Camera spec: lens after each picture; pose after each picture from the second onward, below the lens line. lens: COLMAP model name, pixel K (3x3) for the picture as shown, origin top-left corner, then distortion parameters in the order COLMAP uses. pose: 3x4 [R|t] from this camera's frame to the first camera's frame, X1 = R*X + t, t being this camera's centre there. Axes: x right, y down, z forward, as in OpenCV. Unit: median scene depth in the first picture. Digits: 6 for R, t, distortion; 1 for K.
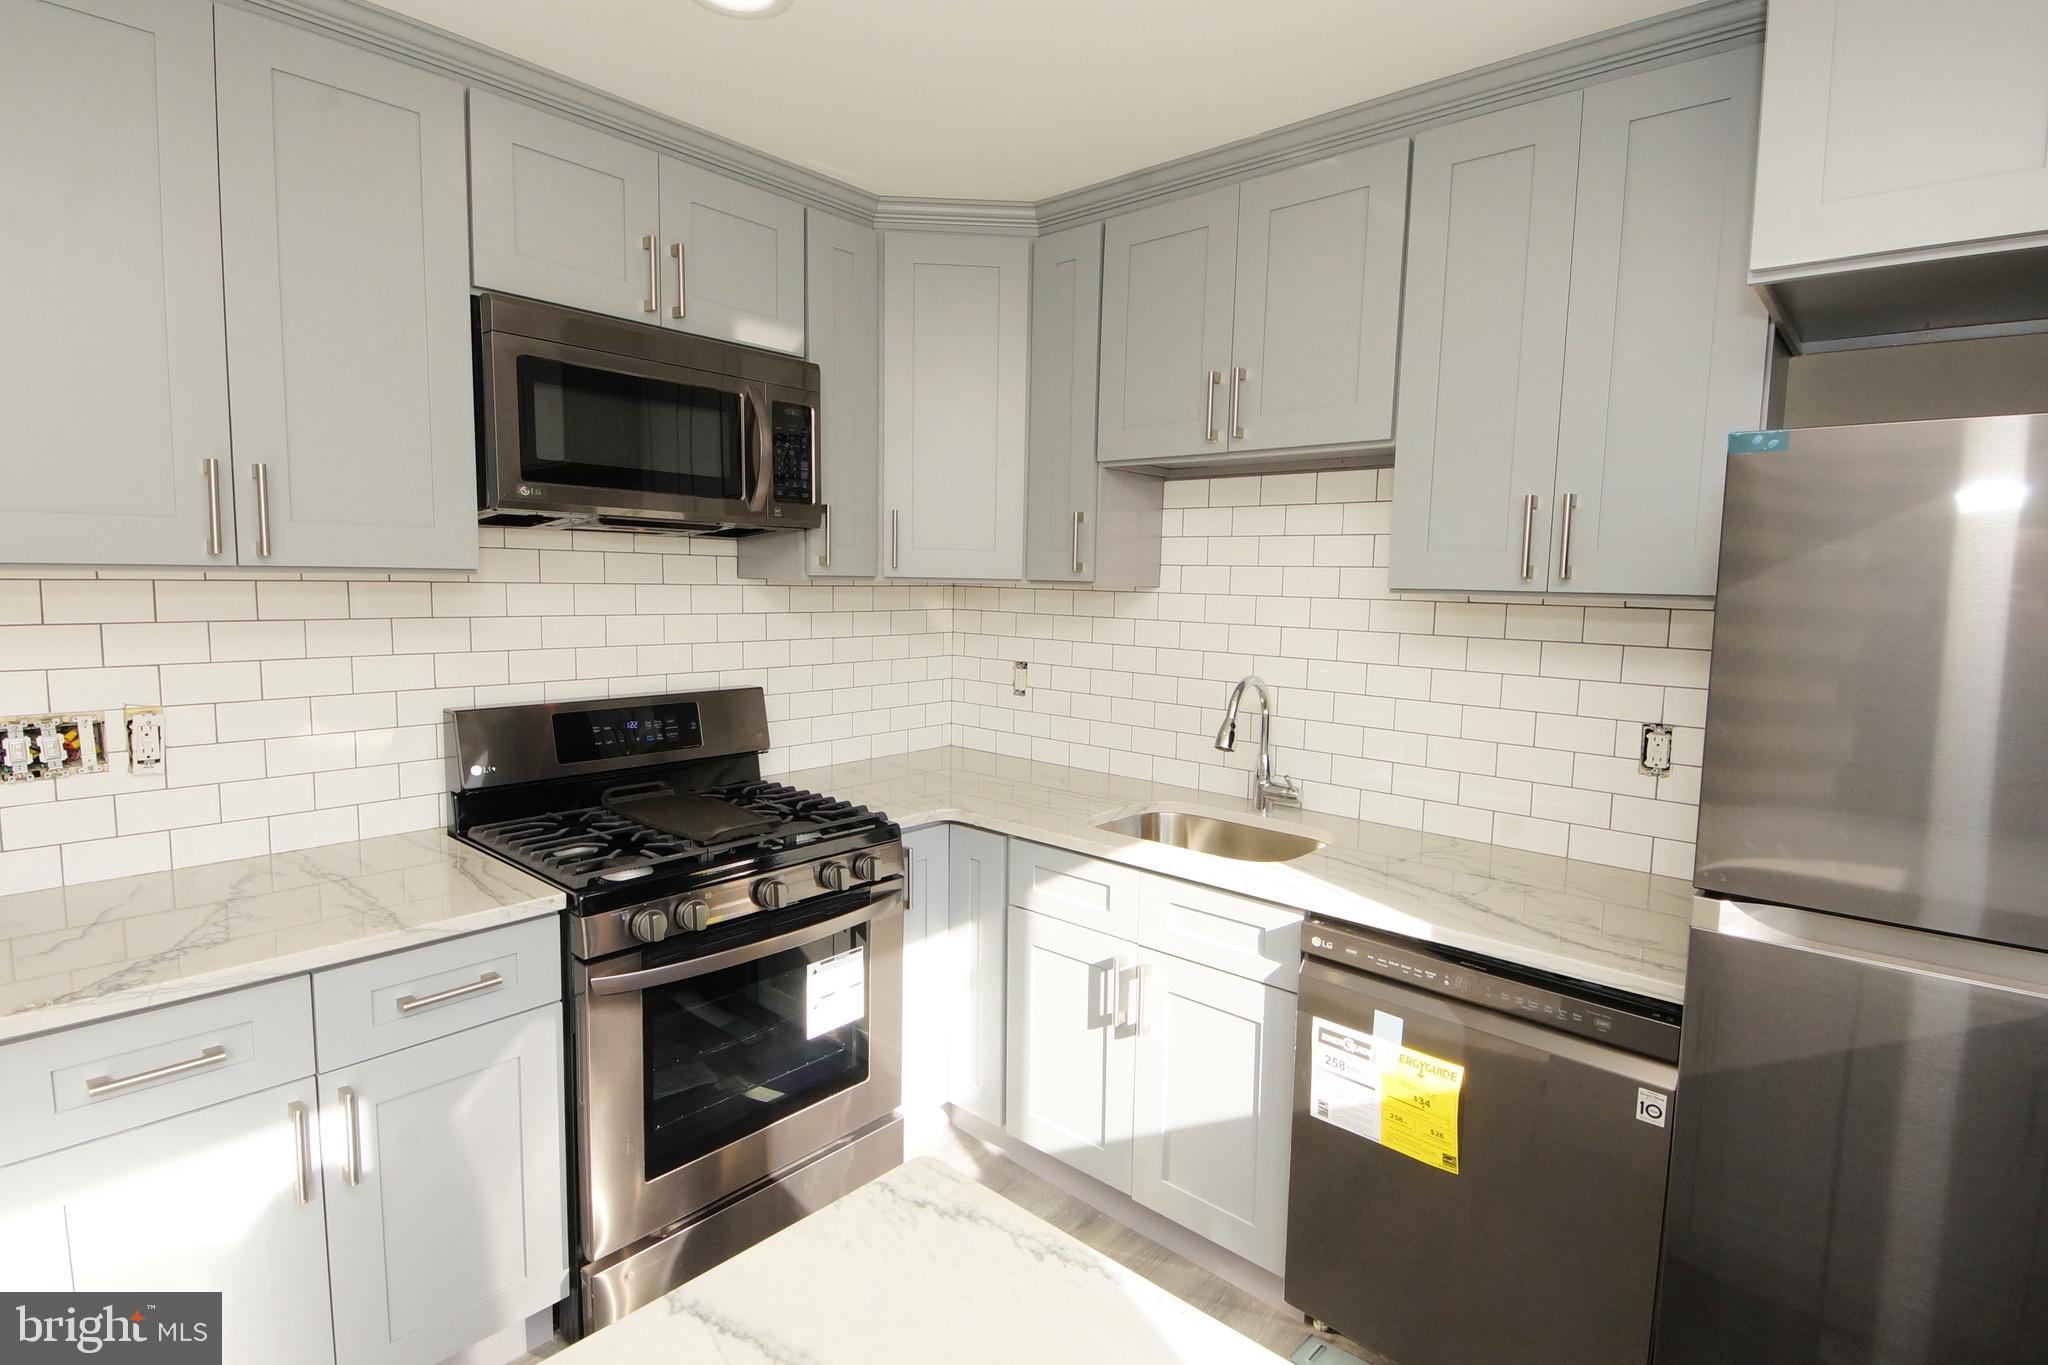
lens RADIAL K [[1007.7, 0, 1024.0], [0, 1007.7, 682.5], [0, 0, 1]] dist [0.022657, -0.022368]
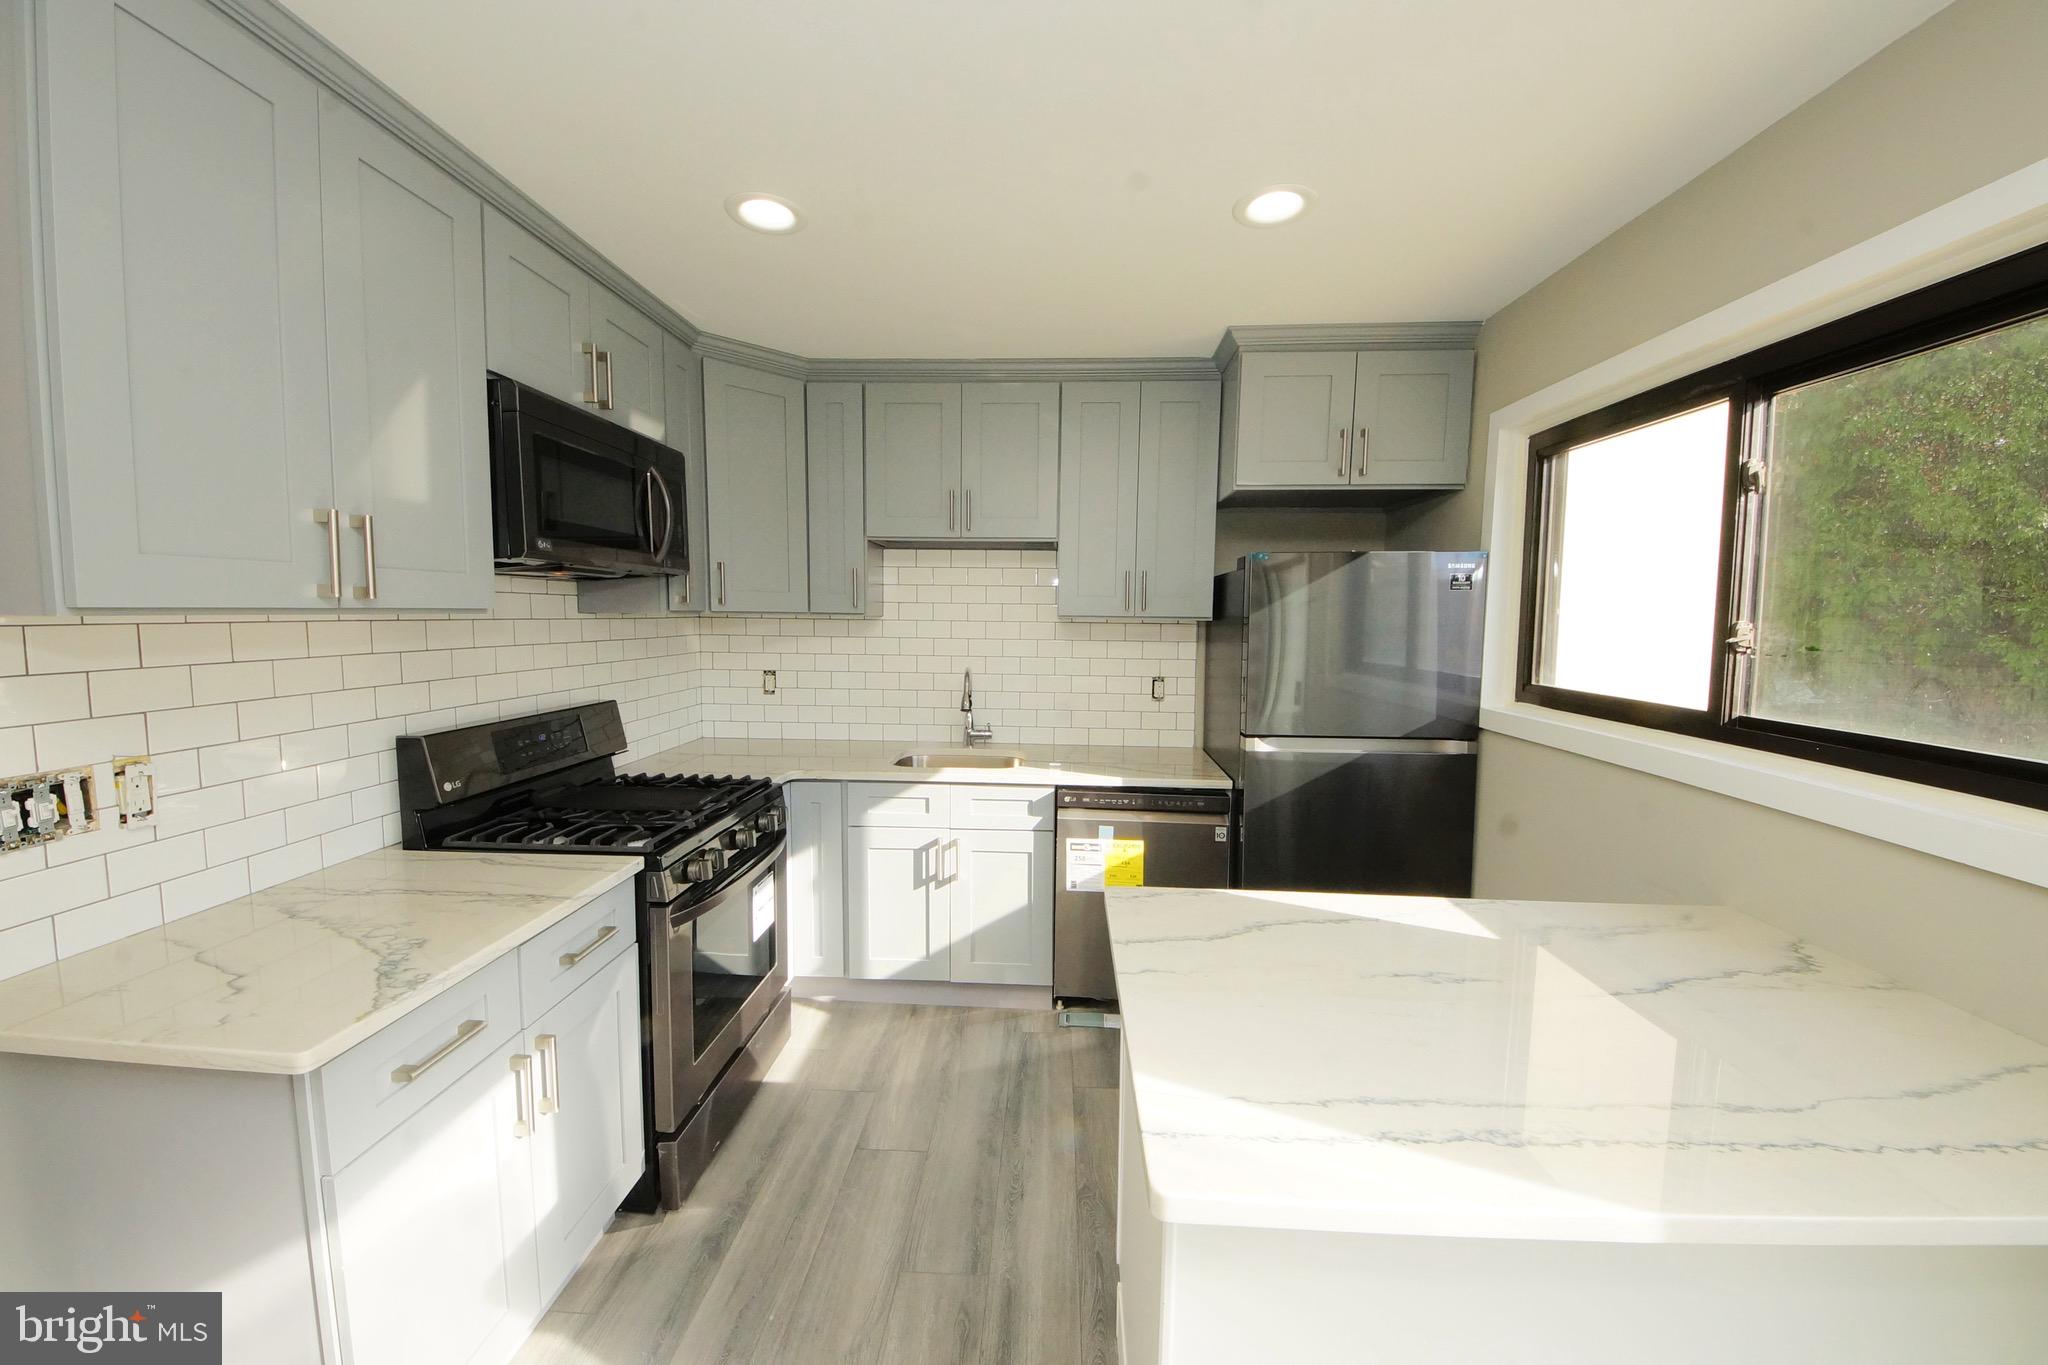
lens RADIAL K [[749.0, 0, 1026.6], [0, 749.0, 681.4], [0, 0, 1]] dist [0.030179, -0.017407]
pose [[0.778691, -0.067726, 0.623741, -0.539837], [0.069840, 0.997335, 0.021101, -0.002725], [-0.623508, 0.027131, 0.781346, -0.062536]]
